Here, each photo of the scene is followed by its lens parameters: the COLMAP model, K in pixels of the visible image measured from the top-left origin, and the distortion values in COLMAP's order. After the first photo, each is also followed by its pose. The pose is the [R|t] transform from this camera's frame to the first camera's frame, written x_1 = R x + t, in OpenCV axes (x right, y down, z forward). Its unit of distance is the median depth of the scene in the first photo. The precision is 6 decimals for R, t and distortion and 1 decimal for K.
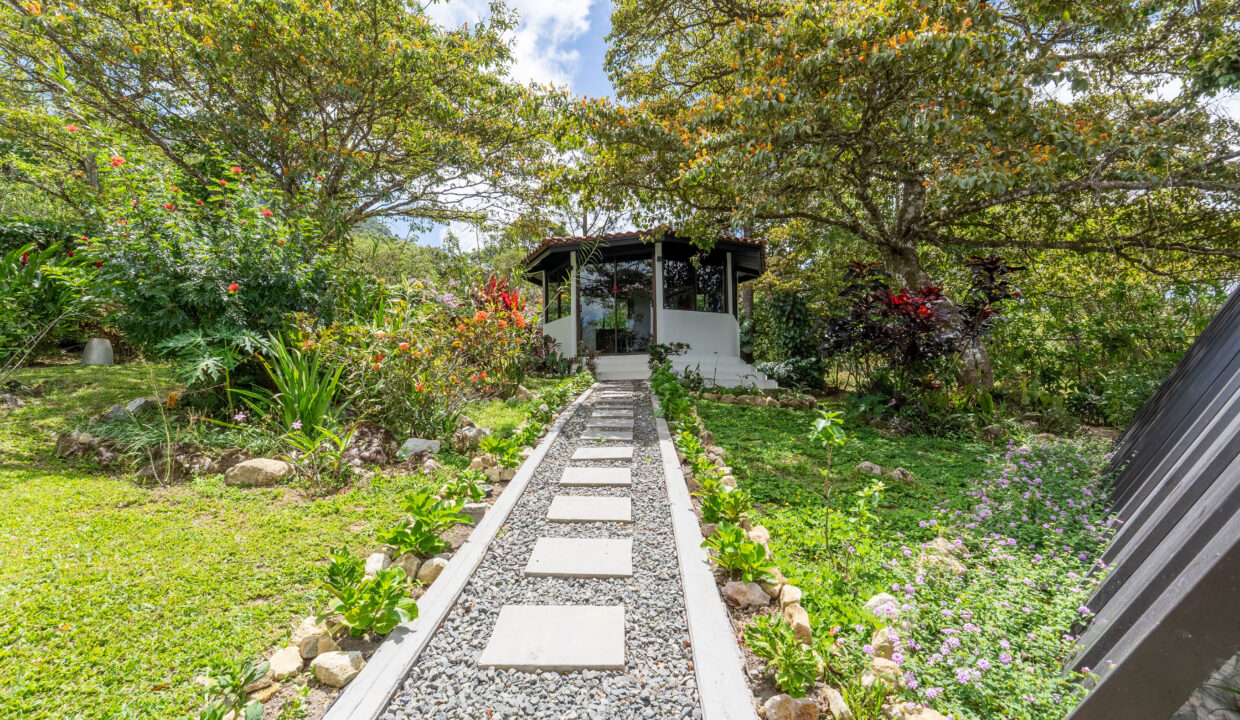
lens RADIAL K [[524.7, 0, 620.0], [0, 524.7, 360.0], [0, 0, 1]] dist [-0.000462, -0.000035]
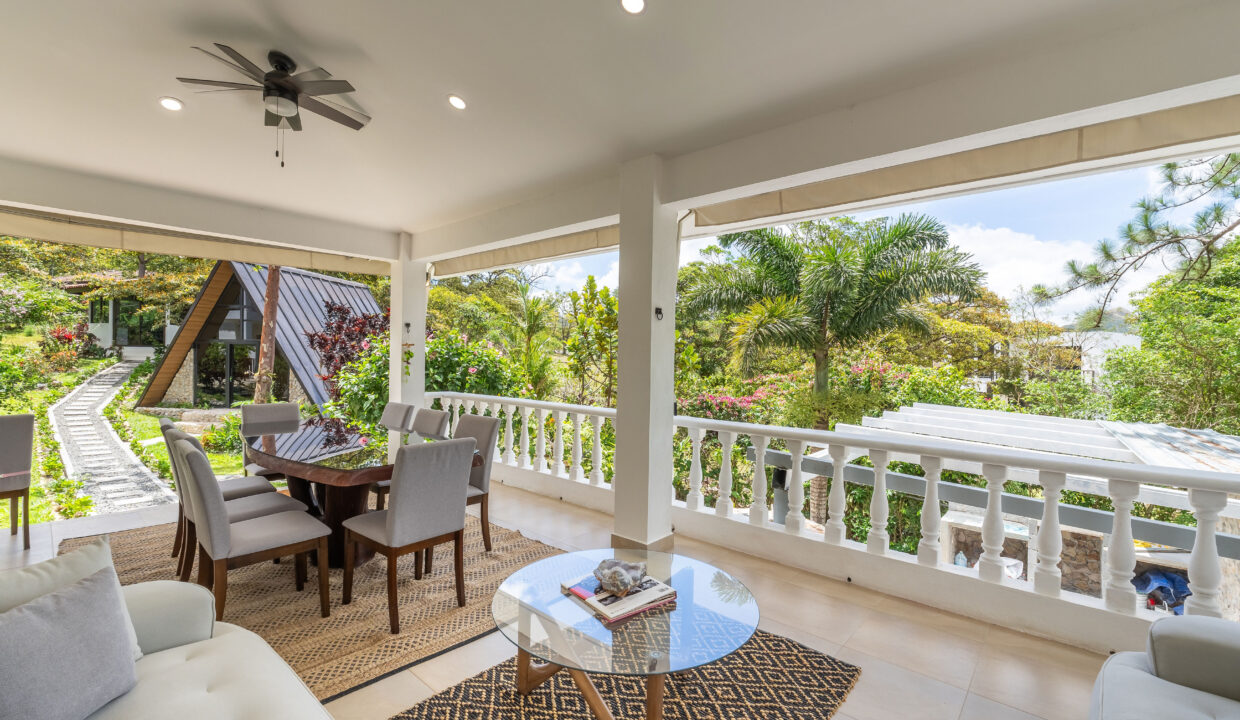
lens RADIAL K [[521.0, 0, 614.3], [0, 521.0, 360.4], [0, 0, 1]] dist [-0.001981, -0.002933]
pose [[0.806320, 0.015700, 0.591272, 0.309591], [-0.062363, 0.996332, 0.058589, -0.201715], [-0.588183, -0.084115, 0.804342, -1.794835]]
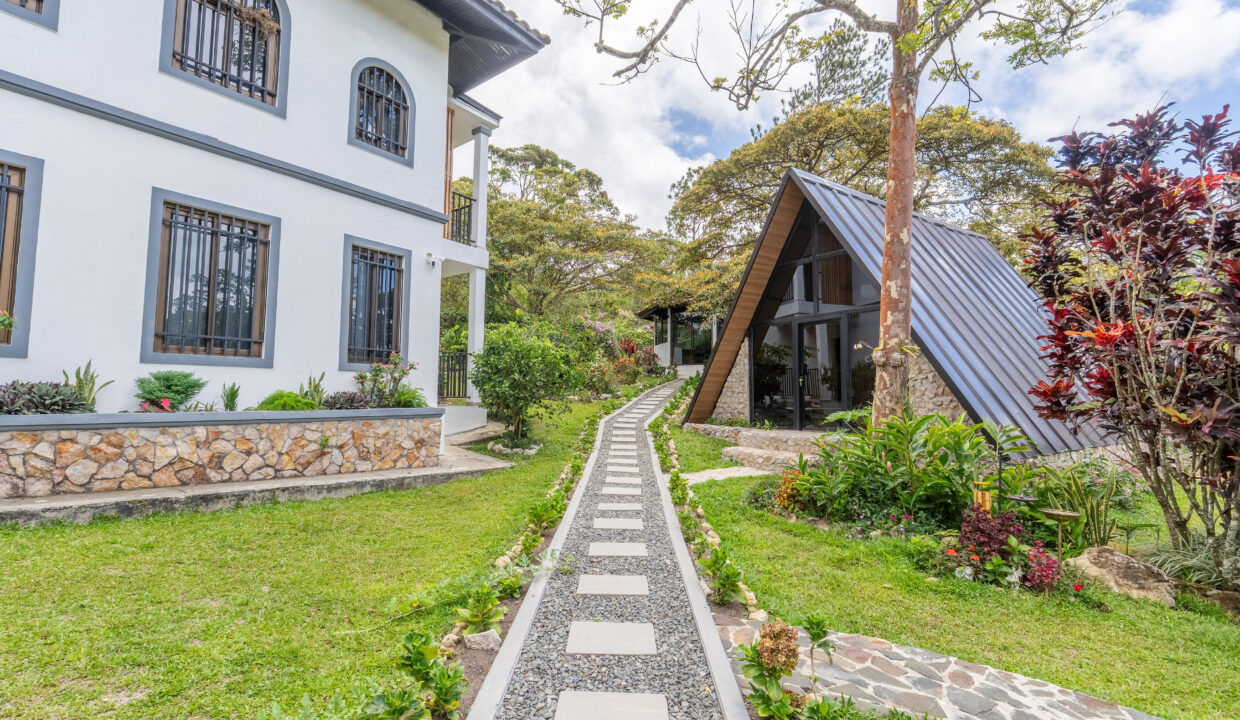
lens RADIAL K [[521.0, 0, 614.3], [0, 521.0, 360.4], [0, 0, 1]] dist [-0.001981, -0.002933]
pose [[0.965367, -0.003099, -0.260877, 0.230613], [0.003952, 0.999988, 0.002748, -0.034947], [0.260865, -0.003684, 0.965368, -0.915076]]
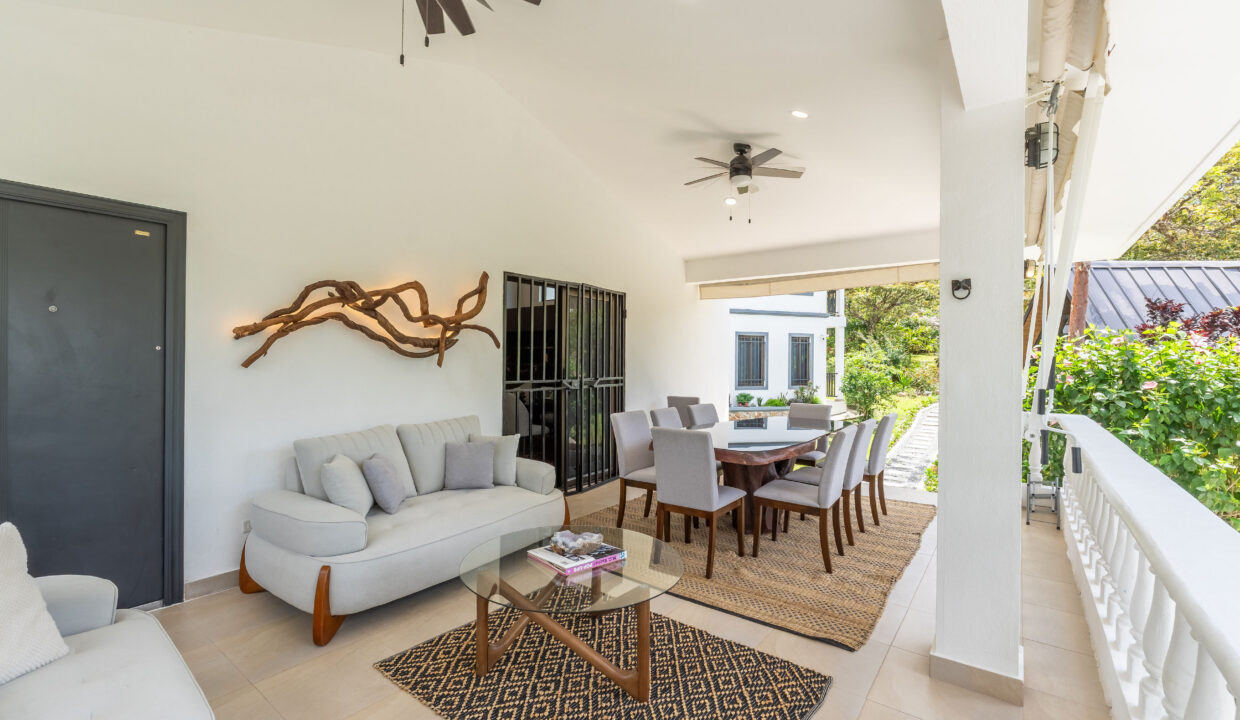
lens RADIAL K [[525.7, 0, 611.6], [0, 525.7, 361.0], [0, 0, 1]] dist [-0.008849, -0.000458]
pose [[0.642117, 0.010935, -0.766529, 0.599552], [0.041134, 0.997966, 0.048694, -0.201057], [0.765502, -0.062798, 0.640361, -1.778849]]
